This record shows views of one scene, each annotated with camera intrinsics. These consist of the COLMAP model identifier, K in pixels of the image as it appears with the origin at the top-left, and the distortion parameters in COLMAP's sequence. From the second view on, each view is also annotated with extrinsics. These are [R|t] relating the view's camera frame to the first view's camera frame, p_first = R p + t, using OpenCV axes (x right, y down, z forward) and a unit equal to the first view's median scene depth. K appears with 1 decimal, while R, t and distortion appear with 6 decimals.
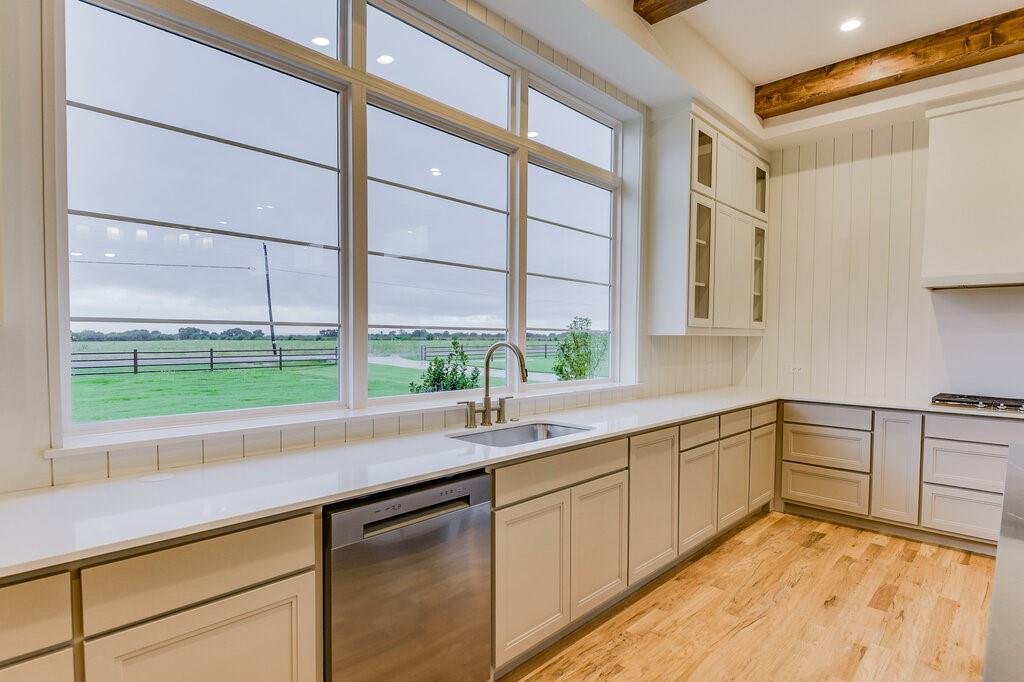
lens RADIAL K [[527.5, 0, 508.5], [0, 527.5, 351.0], [0, 0, 1]] dist [-0.001184, -0.007462]
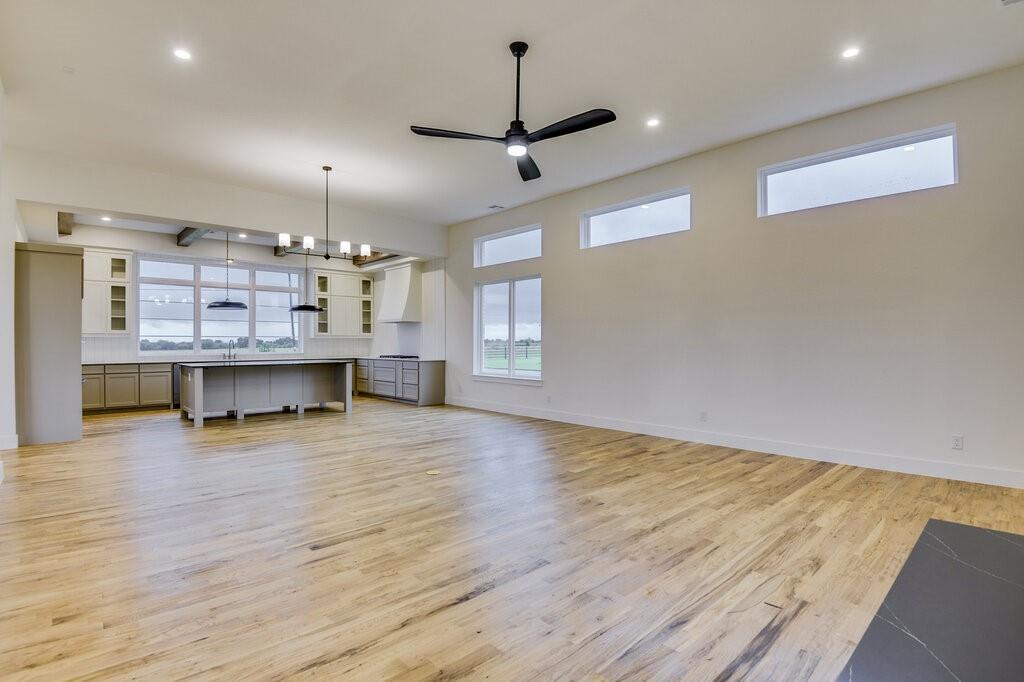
lens RADIAL K [[491.8, 0, 493.5], [0, 491.8, 338.4], [0, 0, 1]] dist [-0.008388, -0.008619]
pose [[0.997741, -0.009672, -0.066472, 1.780983], [0.007229, 0.999293, -0.036896, 0.101601], [0.066782, 0.036332, 0.997106, -2.144642]]
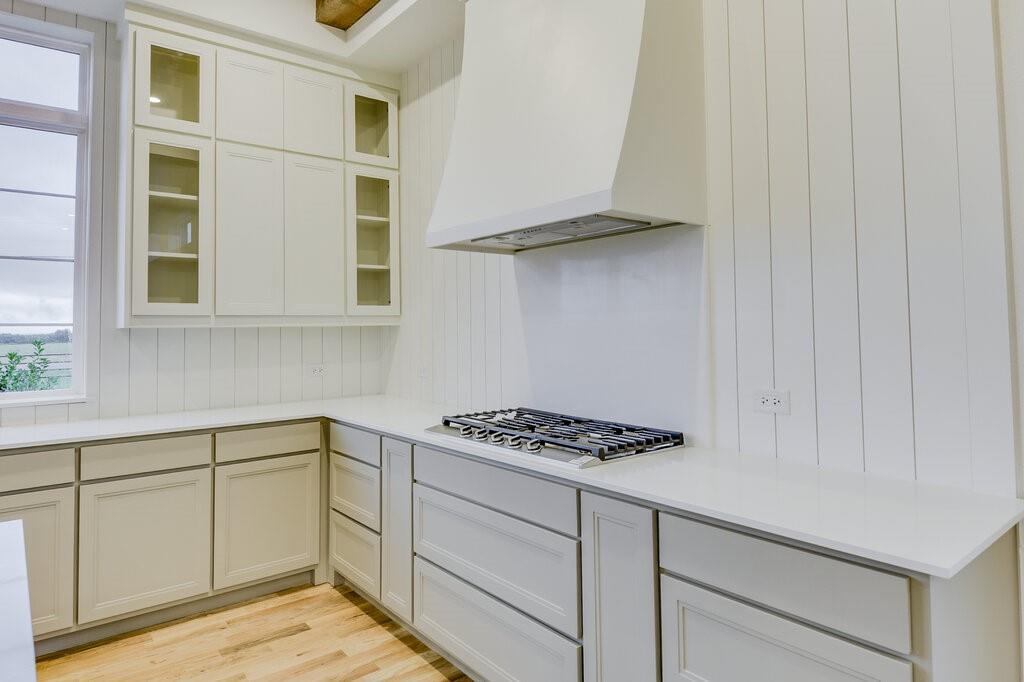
lens RADIAL K [[604.6, 0, 505.1], [0, 604.6, 299.8], [0, 0, 1]] dist [0.000667, 0.001005]
pose [[0.994623, -0.027334, -0.099887, 0.979151], [0.019584, 0.996780, -0.077755, 0.004944], [0.101691, 0.075381, 0.991956, 0.264104]]
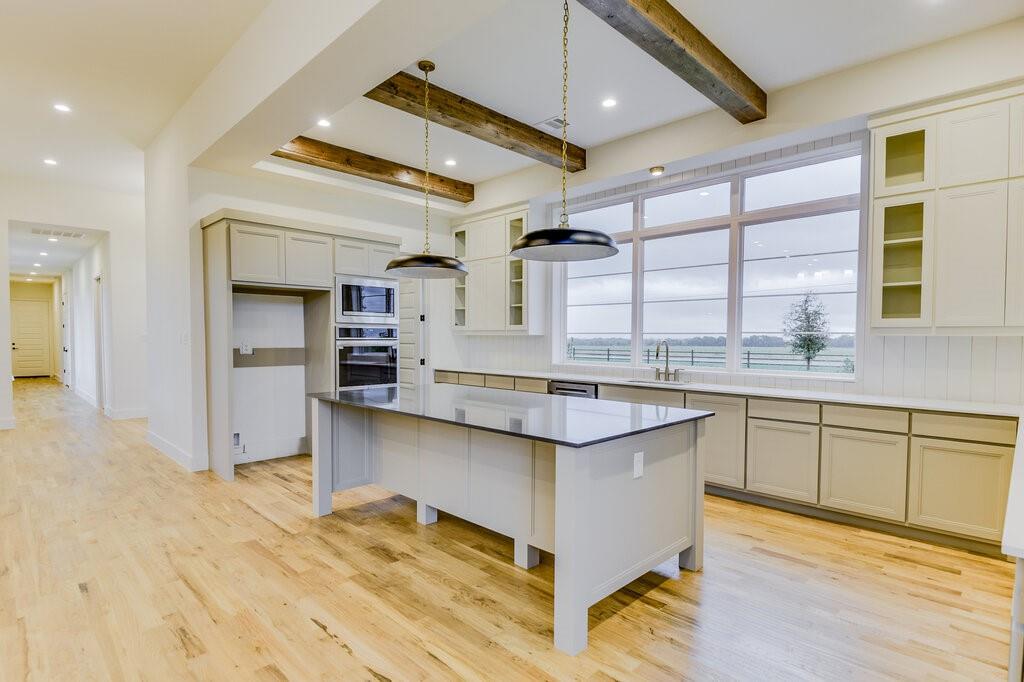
lens RADIAL K [[527.5, 0, 510.1], [0, 527.5, 335.6], [0, 0, 1]] dist [-0.001184, -0.007462]
pose [[-0.007281, -0.012125, -0.999900, 1.489196], [-0.033956, 0.999353, -0.011871, 0.007406], [0.999397, 0.033866, -0.007688, 0.303431]]
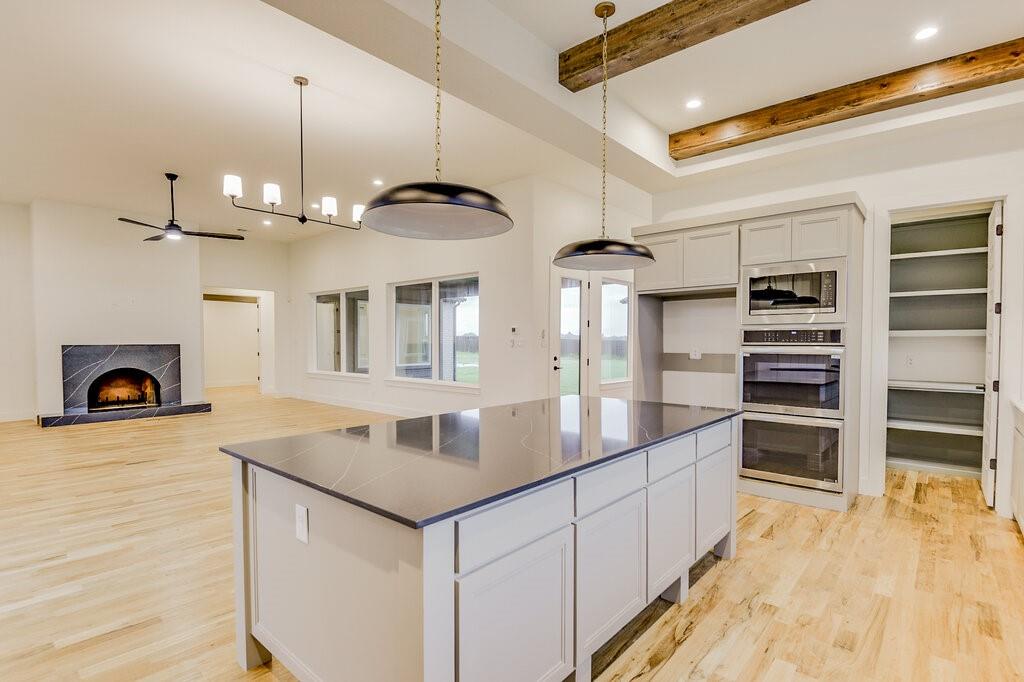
lens RADIAL K [[491.8, 0, 508.7], [0, 491.8, 350.8], [0, 0, 1]] dist [-0.008388, -0.008619]
pose [[-0.998208, -0.007883, -0.059313, 0.578243], [-0.010747, 0.998784, 0.048120, -0.020384], [0.058861, 0.048671, -0.997079, 0.956761]]
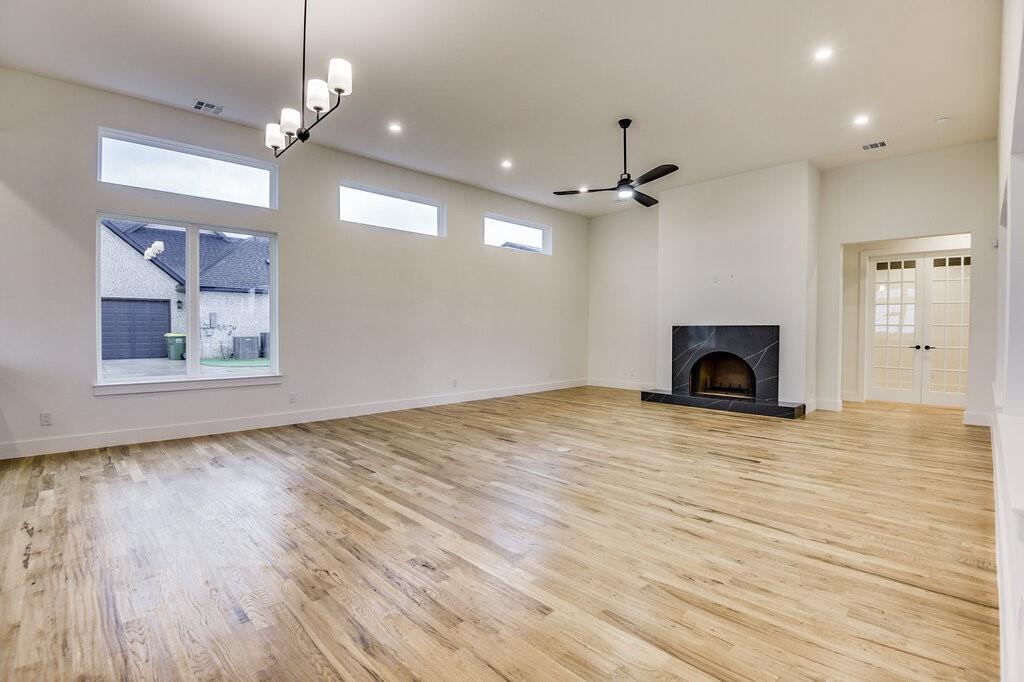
lens RADIAL K [[476.4, 0, 512.5], [0, 476.4, 346.9], [0, 0, 1]] dist [-0.034151, -0.001421]
pose [[0.020221, -0.043078, 0.998867, 0.164742], [0.026876, 0.998734, 0.042528, 0.062322], [-0.999434, 0.025985, 0.021353, -0.685447]]
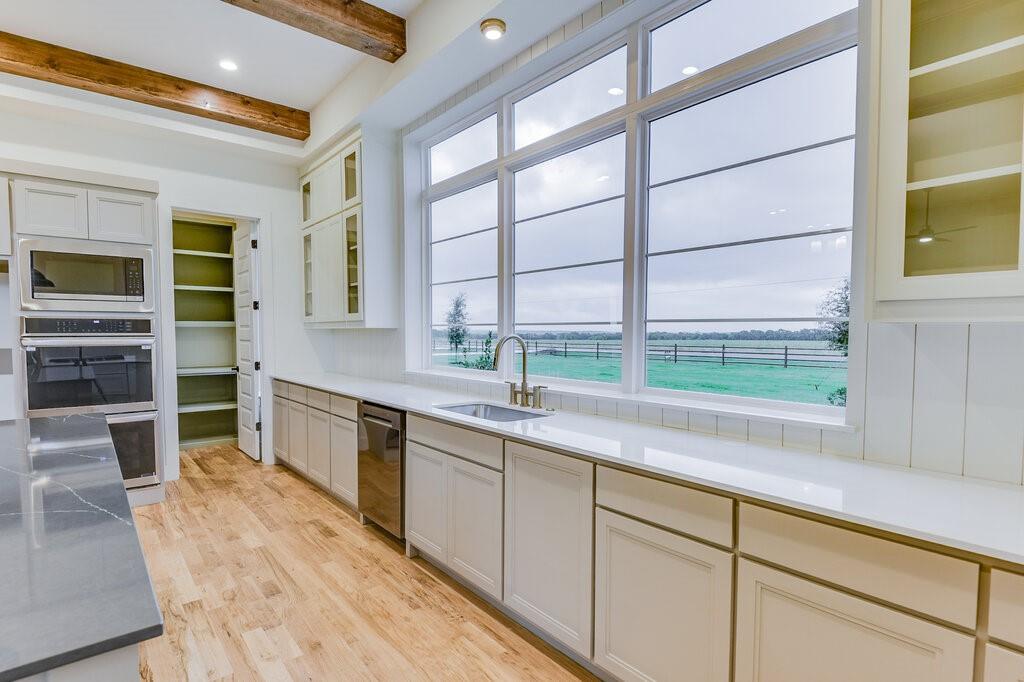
lens RADIAL K [[491.8, 0, 522.0], [0, 491.8, 353.6], [0, 0, 1]] dist [-0.008388, -0.008619]
pose [[-0.071081, 0.036342, -0.996808, 0.784652], [-0.028772, 0.998846, 0.038468, -0.013234], [0.997055, 0.031414, -0.069954, 0.800117]]
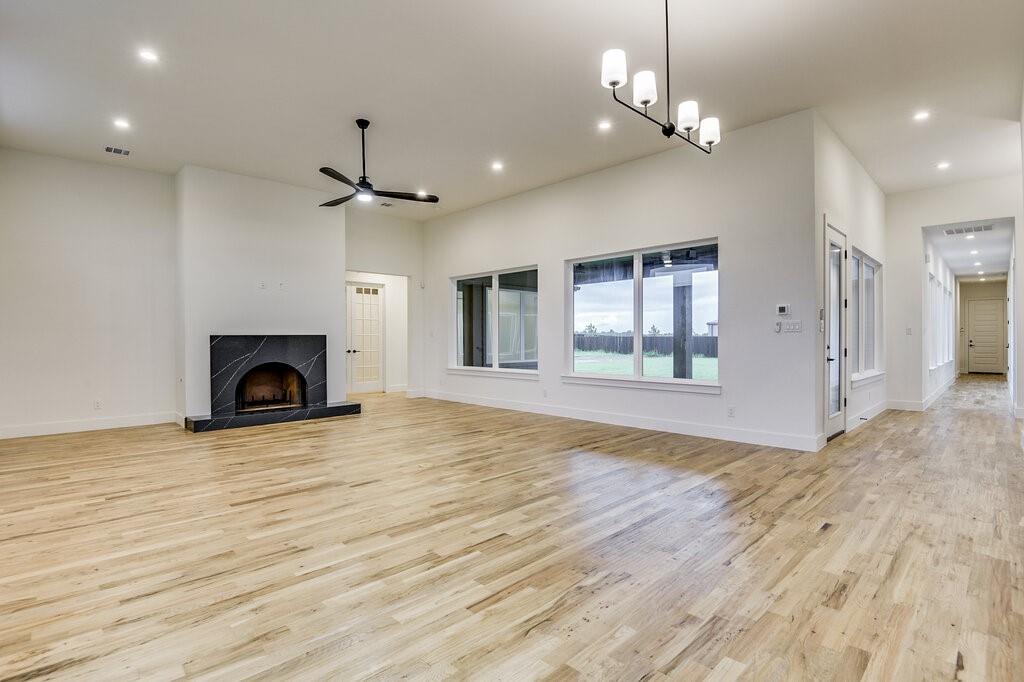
lens RADIAL K [[491.8, 0, 515.8], [0, 491.8, 349.7], [0, 0, 1]] dist [-0.008388, -0.008619]
pose [[-0.999967, -0.003962, 0.007031, 1.268476], [-0.003594, 0.998661, 0.051601, 0.032042], [-0.007226, 0.051574, -0.998643, 0.541087]]
